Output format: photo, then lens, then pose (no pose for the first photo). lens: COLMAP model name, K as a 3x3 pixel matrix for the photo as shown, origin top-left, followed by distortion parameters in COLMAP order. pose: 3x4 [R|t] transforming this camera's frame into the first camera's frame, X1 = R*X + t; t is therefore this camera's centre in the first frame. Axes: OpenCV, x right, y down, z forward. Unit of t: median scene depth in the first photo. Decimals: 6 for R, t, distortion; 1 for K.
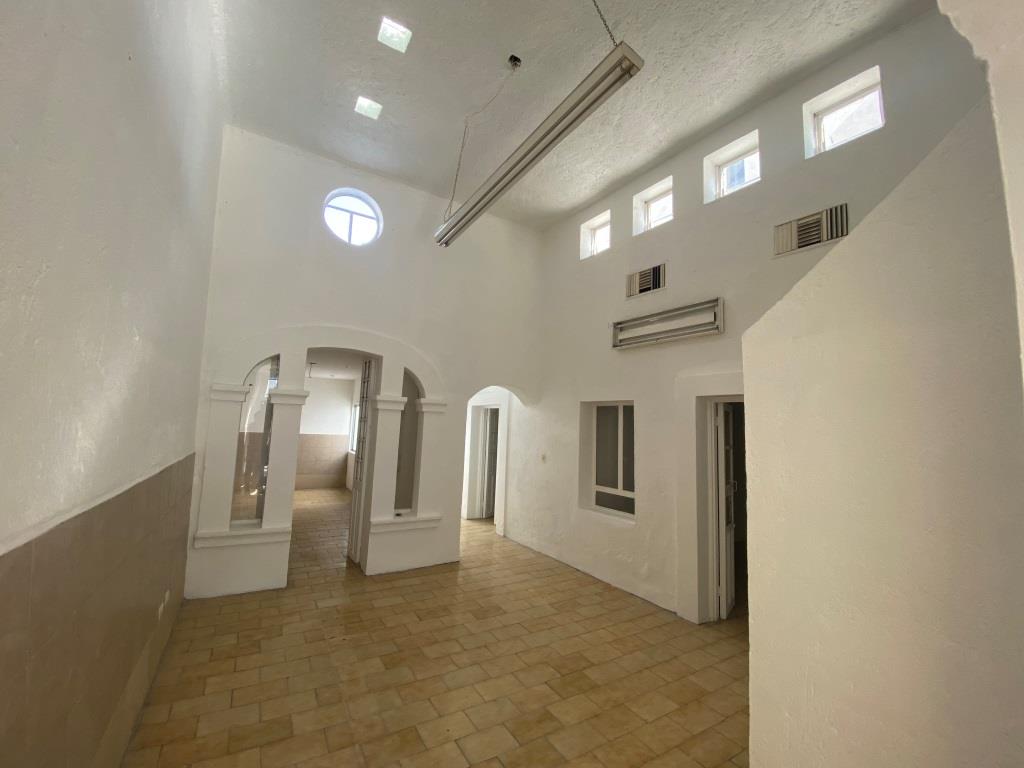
lens RADIAL K [[417.5, 0, 511.8], [0, 417.5, 384.6], [0, 0, 1]] dist [-0.002613, -0.011688]
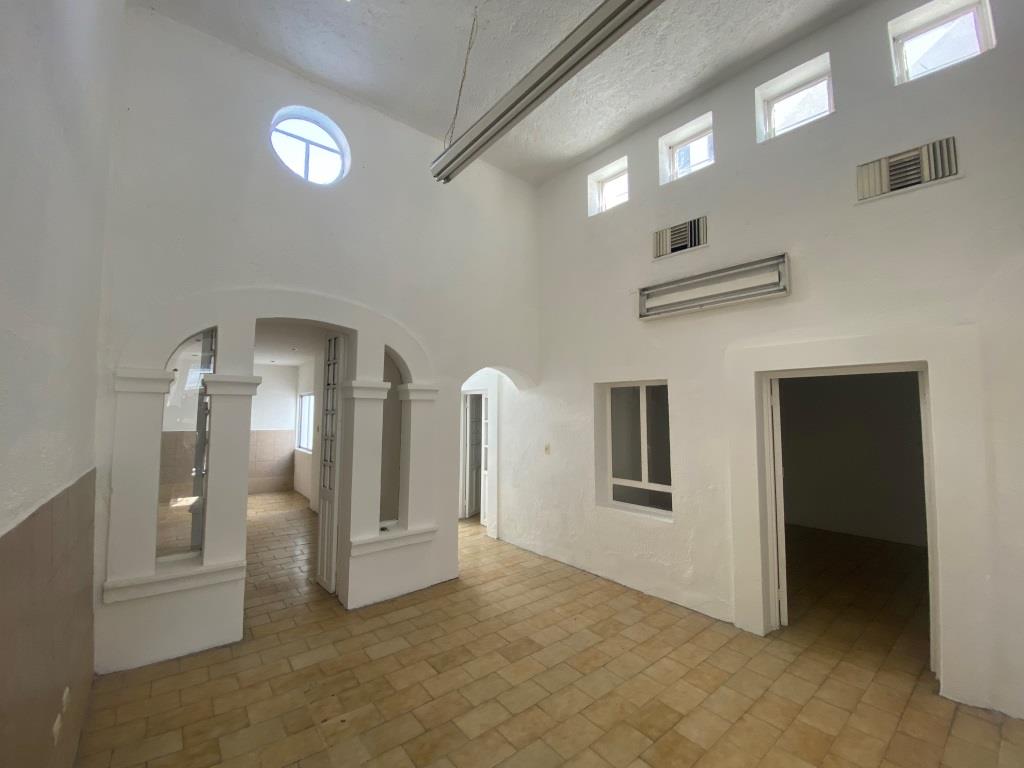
lens RADIAL K [[417.5, 0, 510.7], [0, 417.5, 385.0], [0, 0, 1]] dist [-0.002613, -0.011688]
pose [[0.990568, -0.025833, 0.134565, -0.161007], [0.020935, 0.999070, 0.037688, 0.012870], [-0.135413, -0.034515, 0.990188, 0.225621]]
